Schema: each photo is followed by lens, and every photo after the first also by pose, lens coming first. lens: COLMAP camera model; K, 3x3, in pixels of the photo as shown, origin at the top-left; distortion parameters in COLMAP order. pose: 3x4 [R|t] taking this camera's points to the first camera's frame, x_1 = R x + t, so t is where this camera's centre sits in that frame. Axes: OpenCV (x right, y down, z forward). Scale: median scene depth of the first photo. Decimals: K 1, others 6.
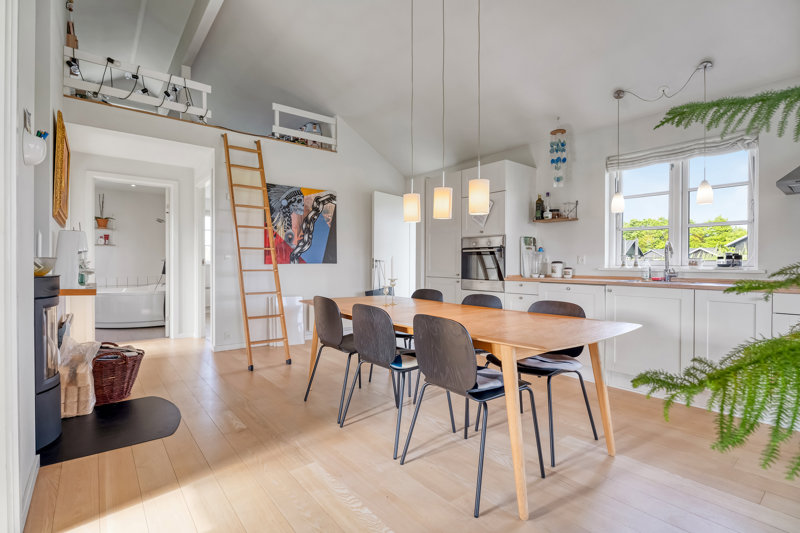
lens RADIAL K [[380.0, 0, 400.7], [0, 380.0, 266.2], [0, 0, 1]] dist [-0.004102, -0.000169]
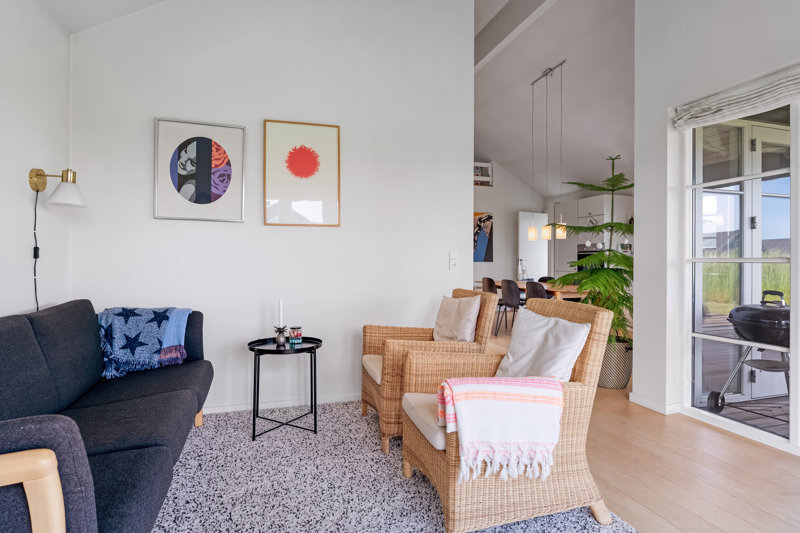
lens RADIAL K [[397.8, 0, 406.5], [0, 397.8, 264.3], [0, 0, 1]] dist [0.006762, 0.000555]
pose [[0.929451, -0.007248, -0.368875, 0.089936], [0.006220, 0.999973, -0.003975, 0.006014], [0.368894, 0.001400, 0.929470, -0.567788]]
